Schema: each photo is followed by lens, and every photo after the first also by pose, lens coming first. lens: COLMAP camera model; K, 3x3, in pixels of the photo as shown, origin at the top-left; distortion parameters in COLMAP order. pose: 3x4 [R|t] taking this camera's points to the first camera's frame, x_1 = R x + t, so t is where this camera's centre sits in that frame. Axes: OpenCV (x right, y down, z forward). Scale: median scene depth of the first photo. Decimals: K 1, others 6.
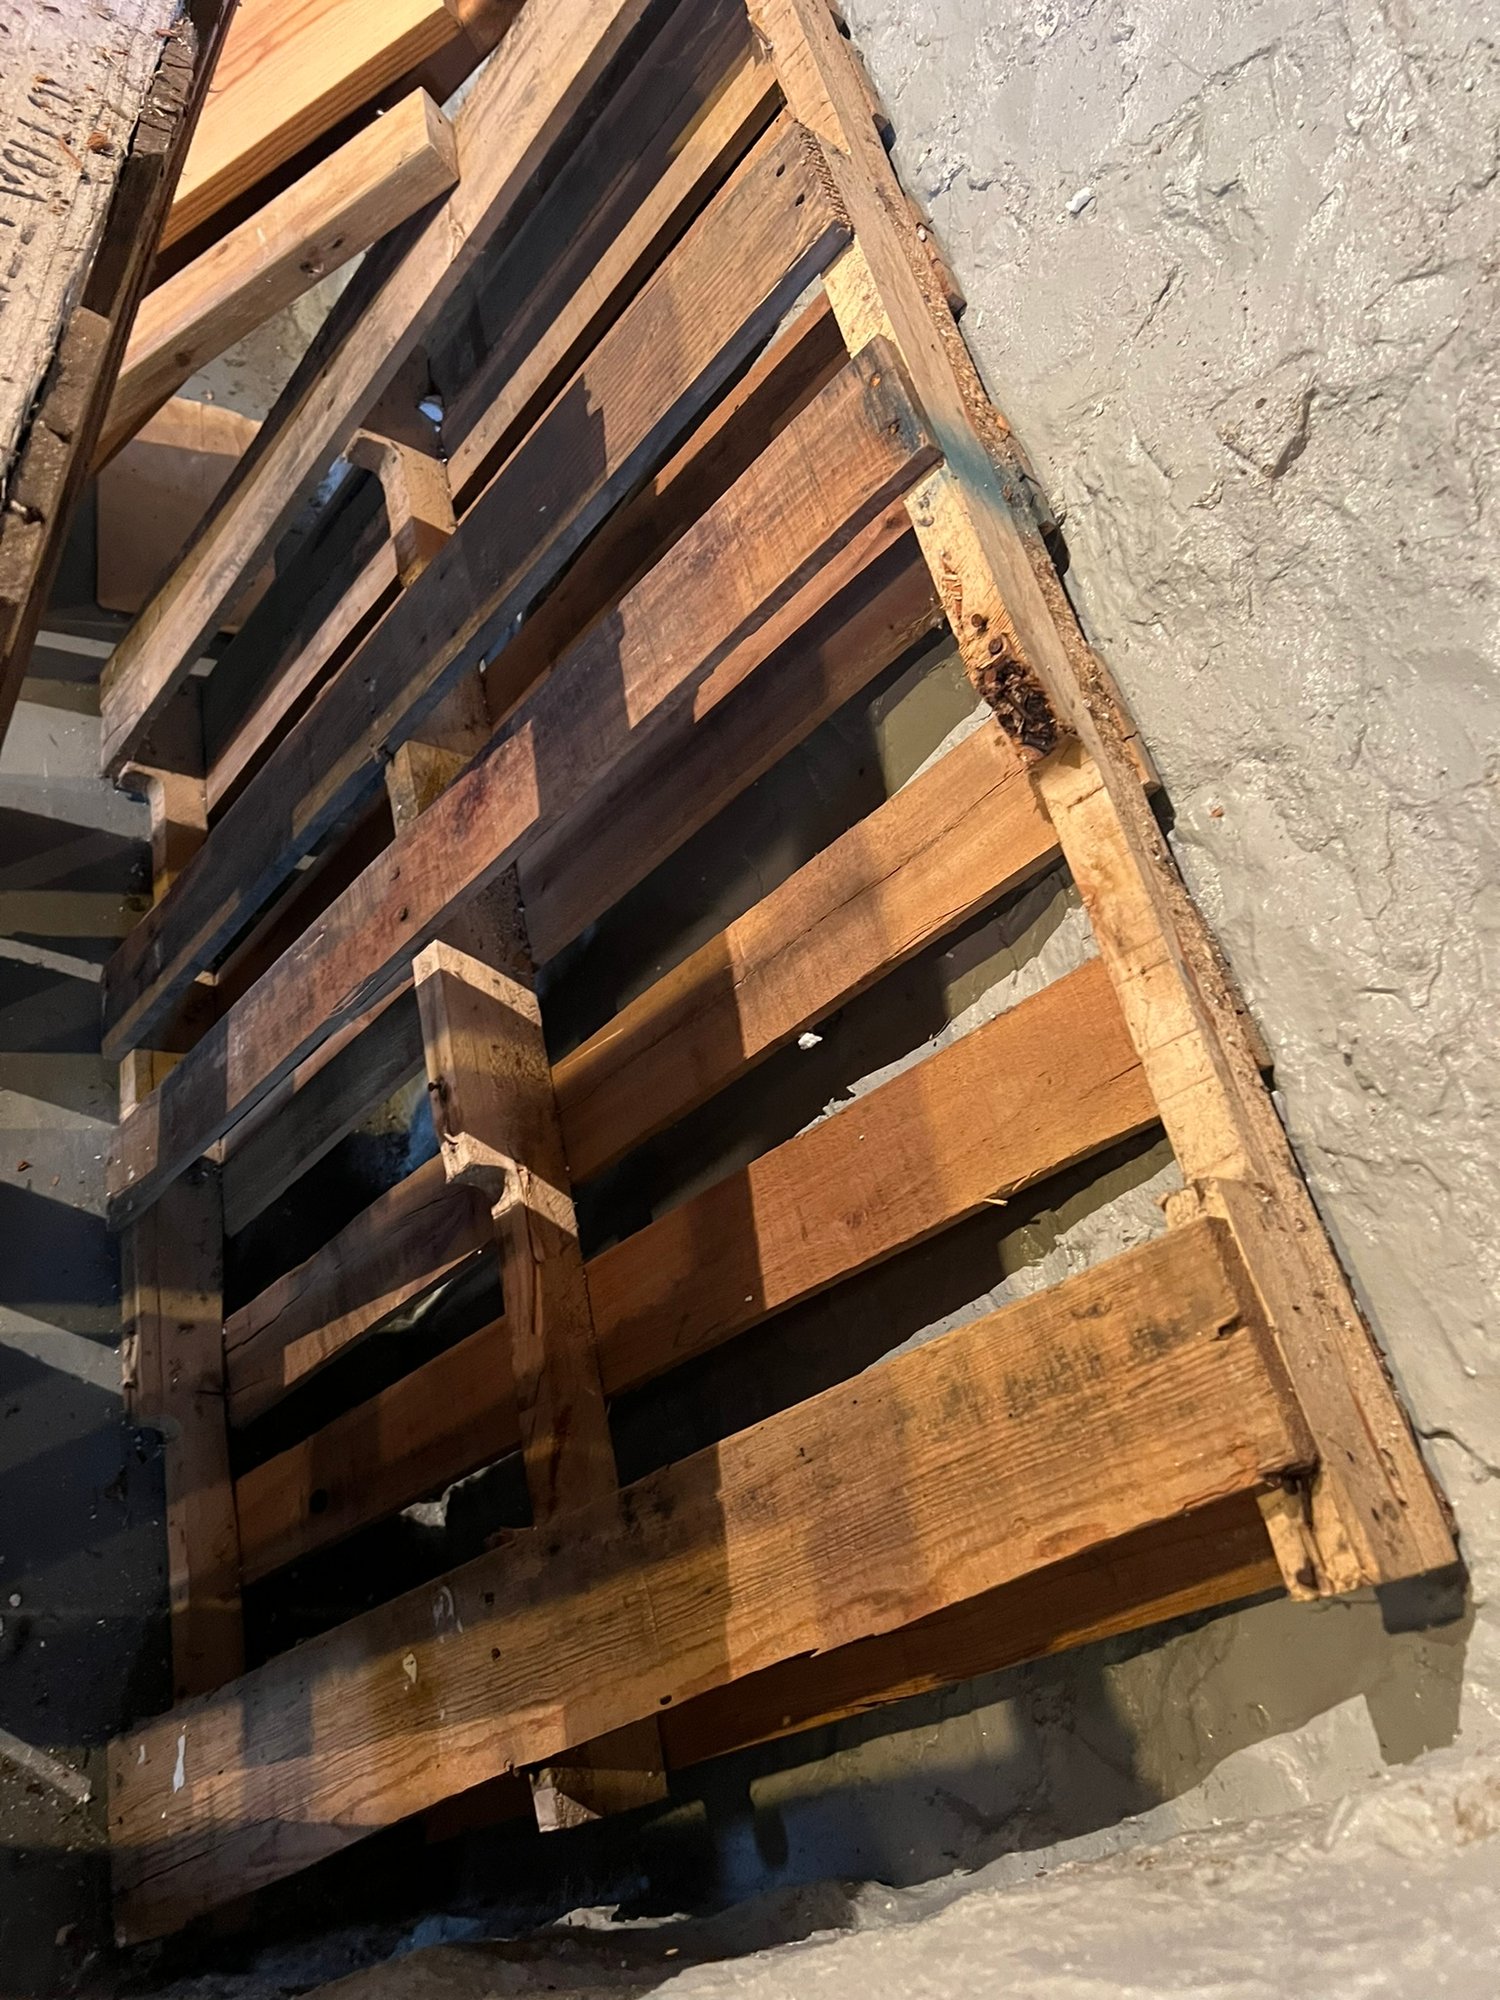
lens RADIAL K [[1502.5, 0, 749.8], [0, 1502.5, 985.4], [0, 0, 1]] dist [0.059578, -0.069522]
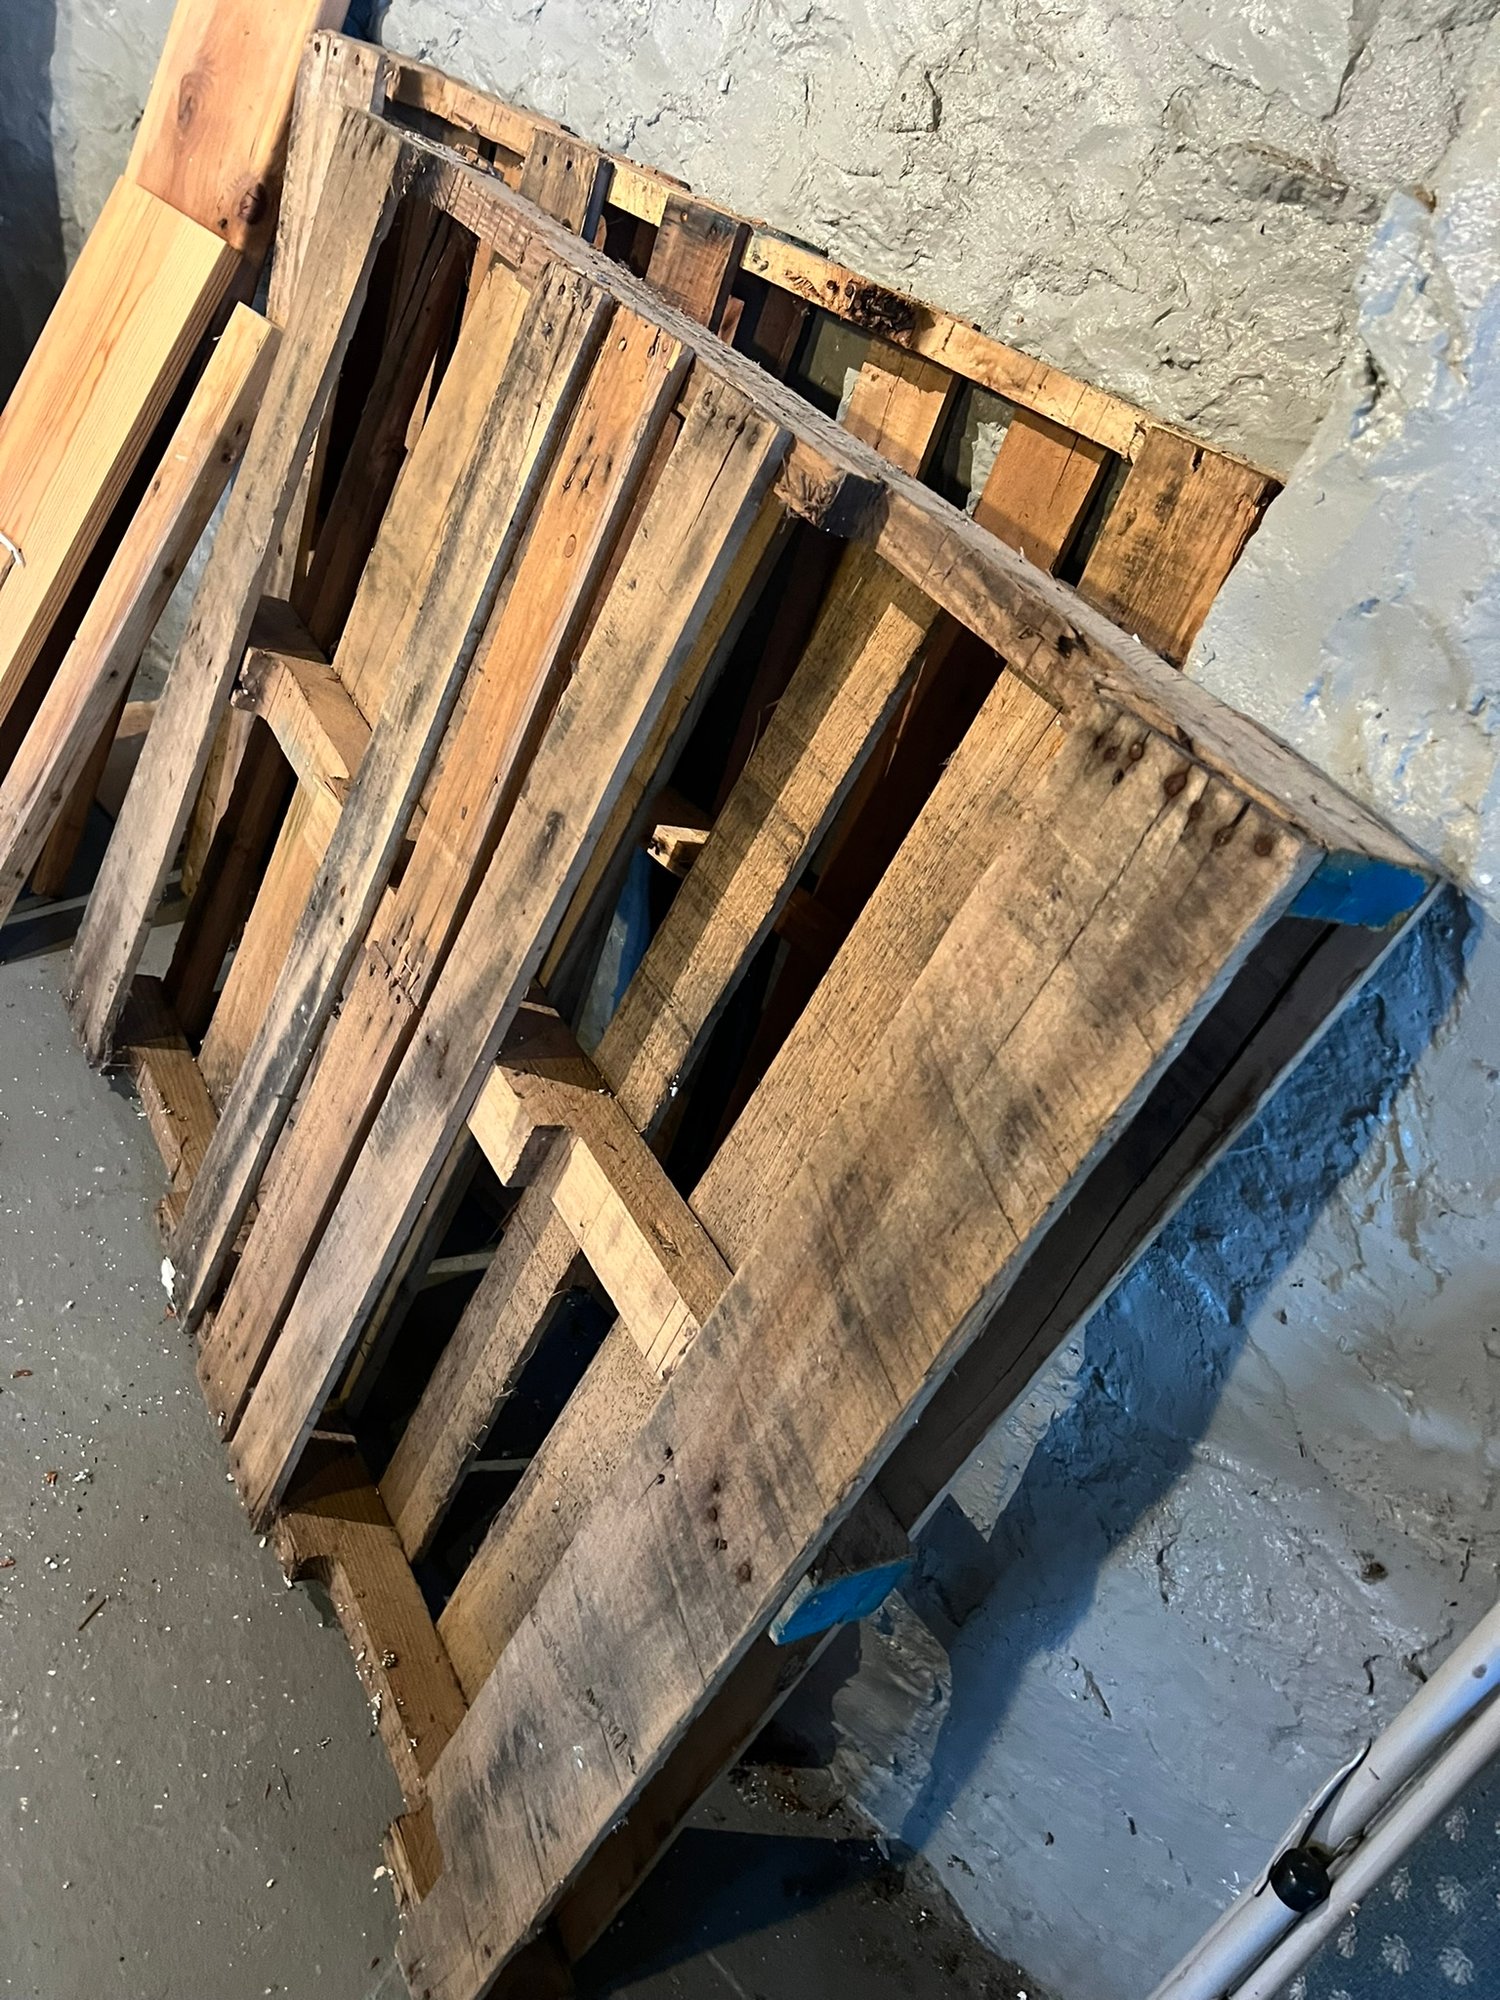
lens RADIAL K [[1502.5, 0, 754.7], [0, 1502.5, 1011.0], [0, 0, 1]] dist [0.059578, -0.069522]
pose [[0.842491, -0.527370, 0.109954, -0.483146], [0.536210, 0.840572, -0.076933, 0.469023], [-0.051852, 0.123774, 0.990955, -0.473078]]
